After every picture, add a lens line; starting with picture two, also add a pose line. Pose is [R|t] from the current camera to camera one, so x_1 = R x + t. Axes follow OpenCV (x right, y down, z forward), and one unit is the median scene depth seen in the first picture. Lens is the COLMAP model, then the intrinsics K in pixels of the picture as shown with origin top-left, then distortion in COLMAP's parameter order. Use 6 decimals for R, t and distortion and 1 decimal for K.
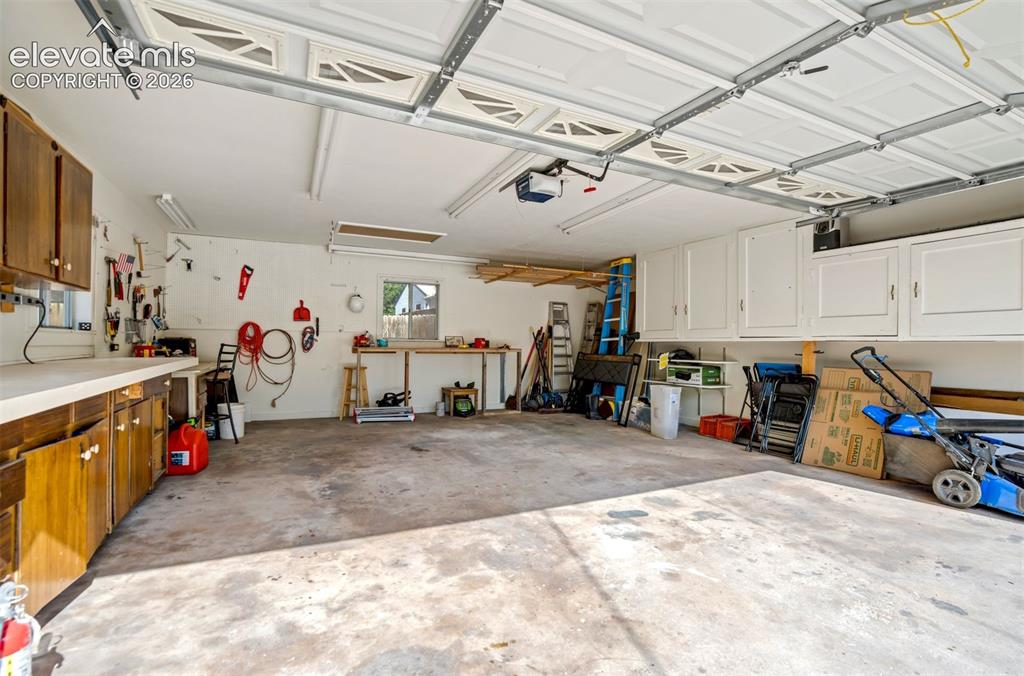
lens RADIAL K [[481.1, 0, 512.0], [0, 481.1, 338.0], [0, 0, 1]] dist [-0.050630, 0.016695]
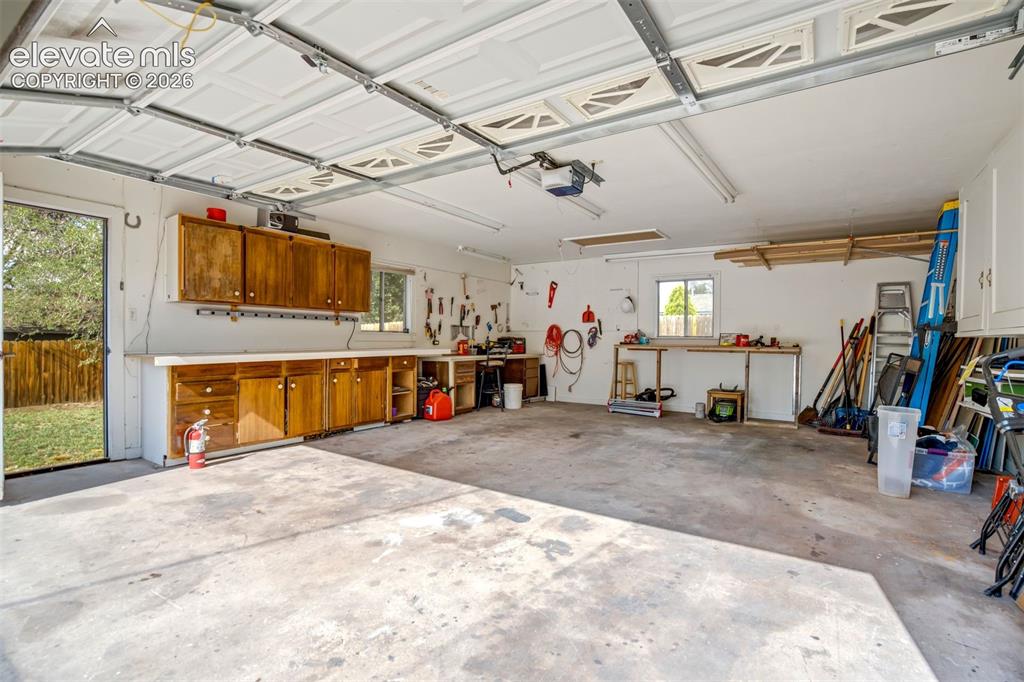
lens RADIAL K [[470.1, 0, 522.0], [0, 470.1, 344.0], [0, 0, 1]] dist [-0.051846, 0.022425]
pose [[0.506381, 0.002279, -0.862307, 1.115032], [0.008177, 0.999939, 0.007445, 0.019953], [0.862271, -0.010821, 0.506331, 0.573237]]
